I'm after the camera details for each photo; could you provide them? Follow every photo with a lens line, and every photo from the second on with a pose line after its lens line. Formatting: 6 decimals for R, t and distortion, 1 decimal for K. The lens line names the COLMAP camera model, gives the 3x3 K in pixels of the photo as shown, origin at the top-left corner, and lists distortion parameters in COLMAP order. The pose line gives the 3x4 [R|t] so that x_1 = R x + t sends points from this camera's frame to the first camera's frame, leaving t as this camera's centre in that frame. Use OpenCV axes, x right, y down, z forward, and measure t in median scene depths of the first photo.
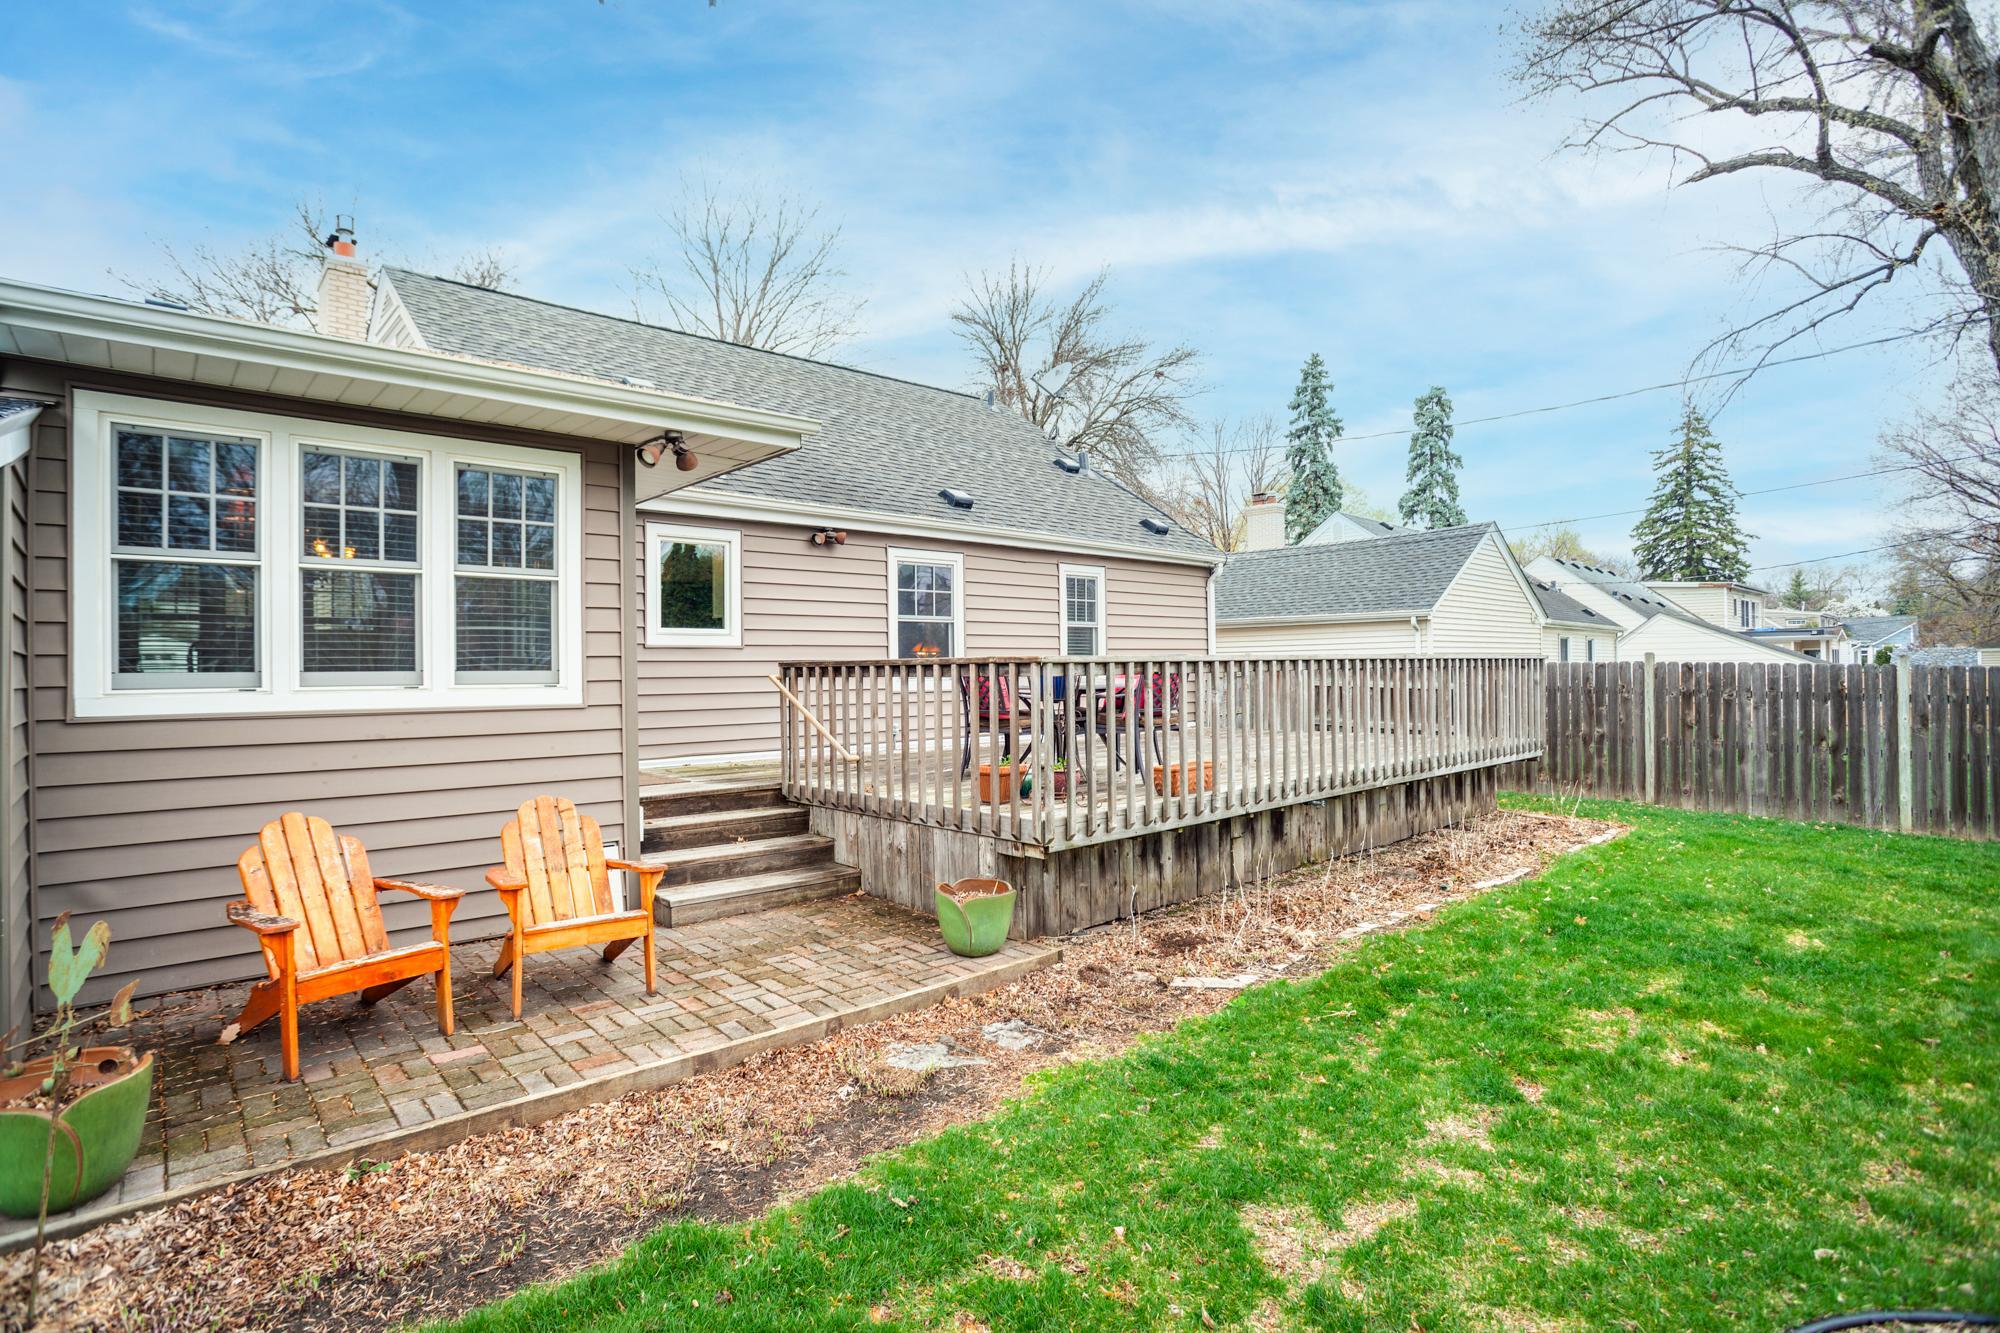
lens RADIAL K [[1010.9, 0, 997.6], [0, 1010.9, 668.0], [0, 0, 1]] dist [-0.000463, 0.001086]
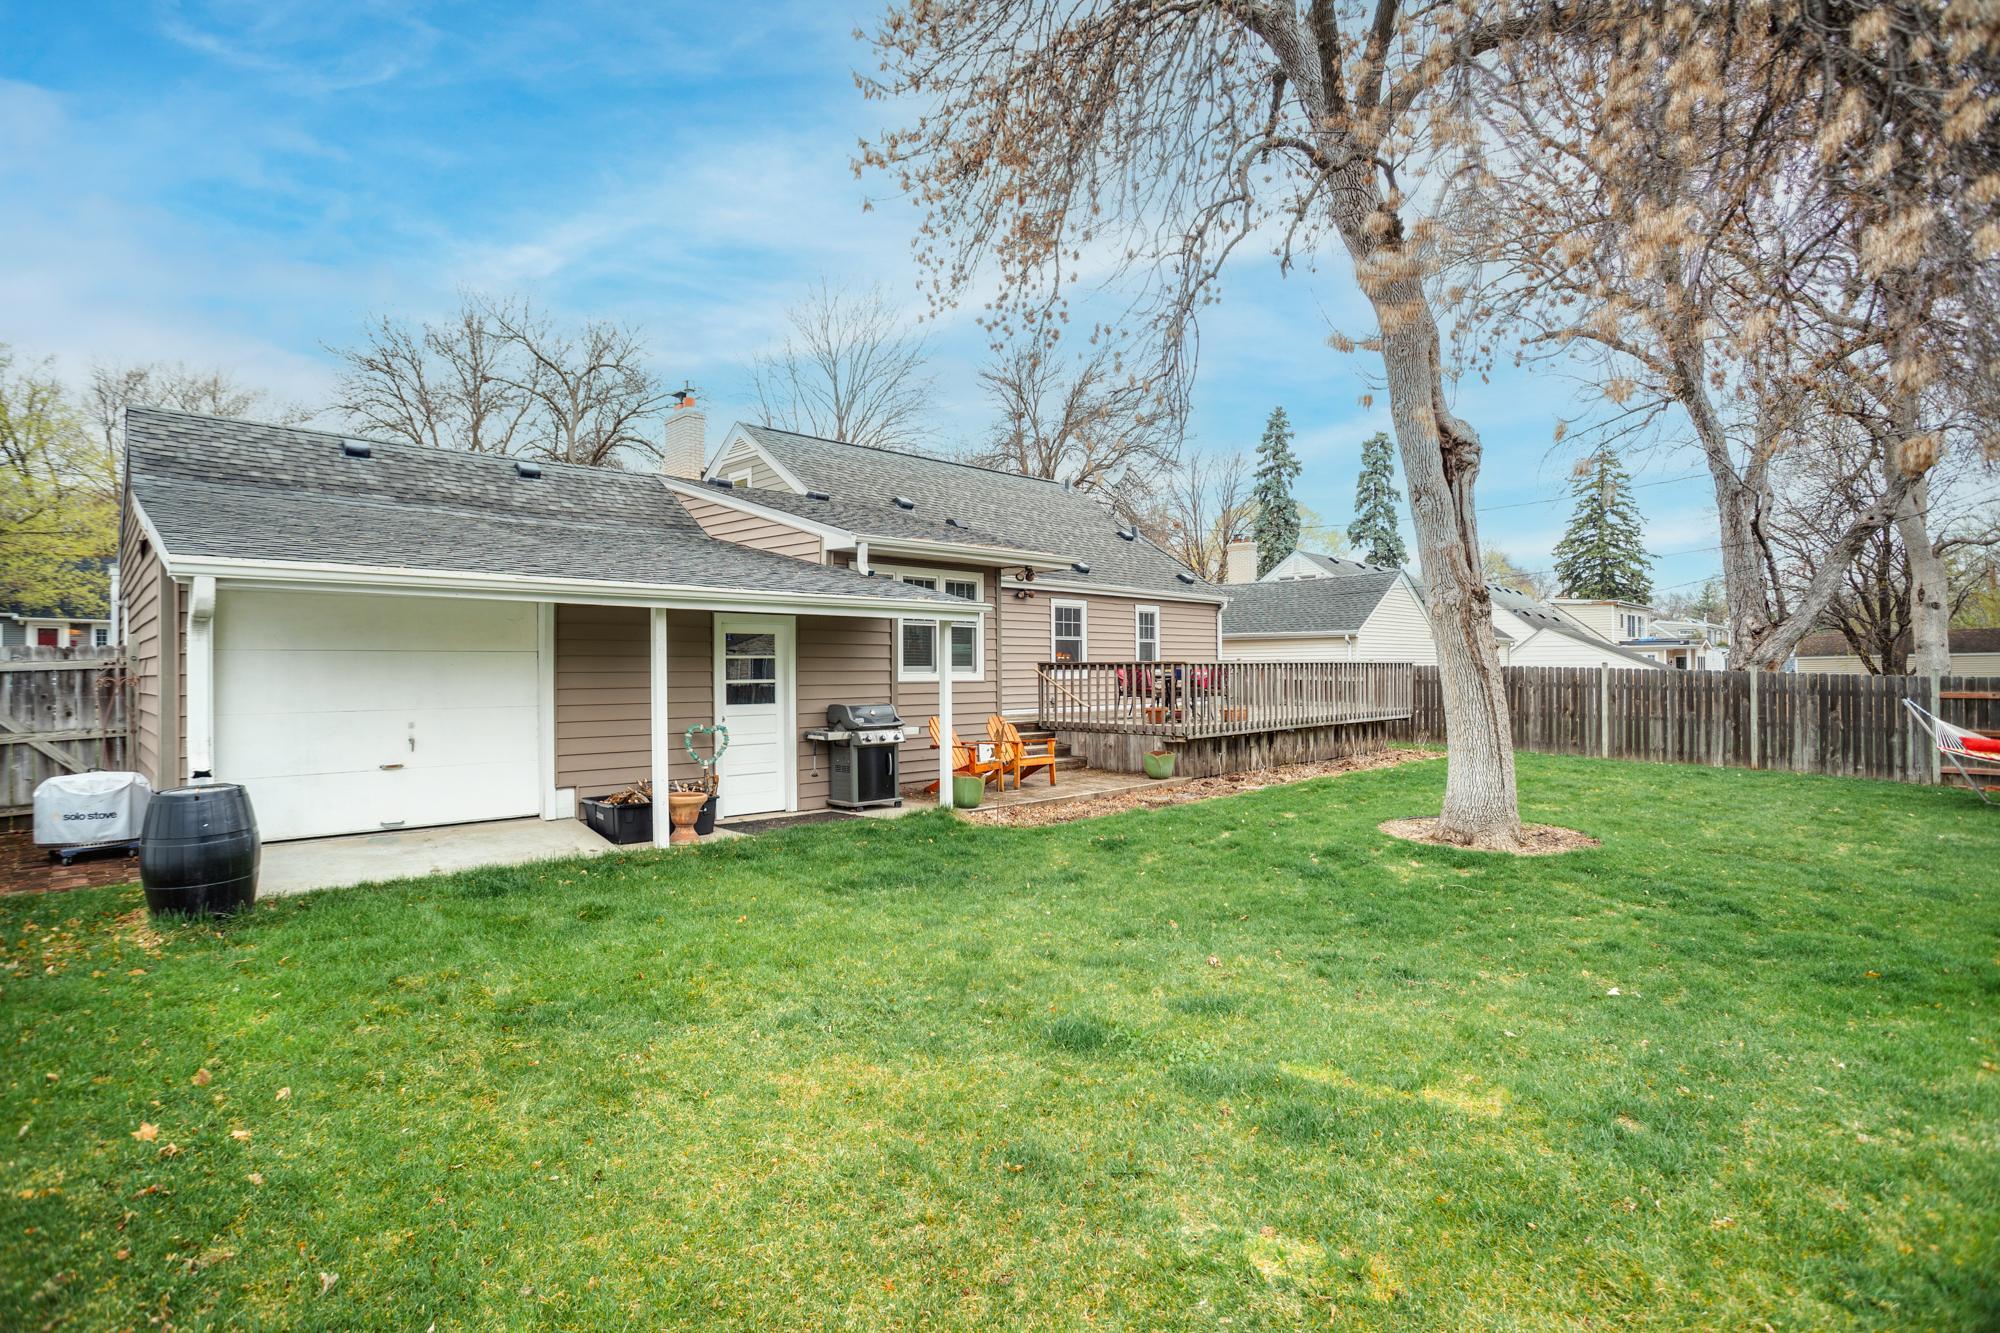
lens RADIAL K [[1010.9, 0, 999.6], [0, 1010.9, 665.4], [0, 0, 1]] dist [-0.000463, 0.001086]
pose [[0.999140, 0.006809, 0.040904, -0.228005], [-0.006703, 0.999974, -0.002733, 0.003636], [-0.040922, 0.002456, 0.999159, -0.656357]]
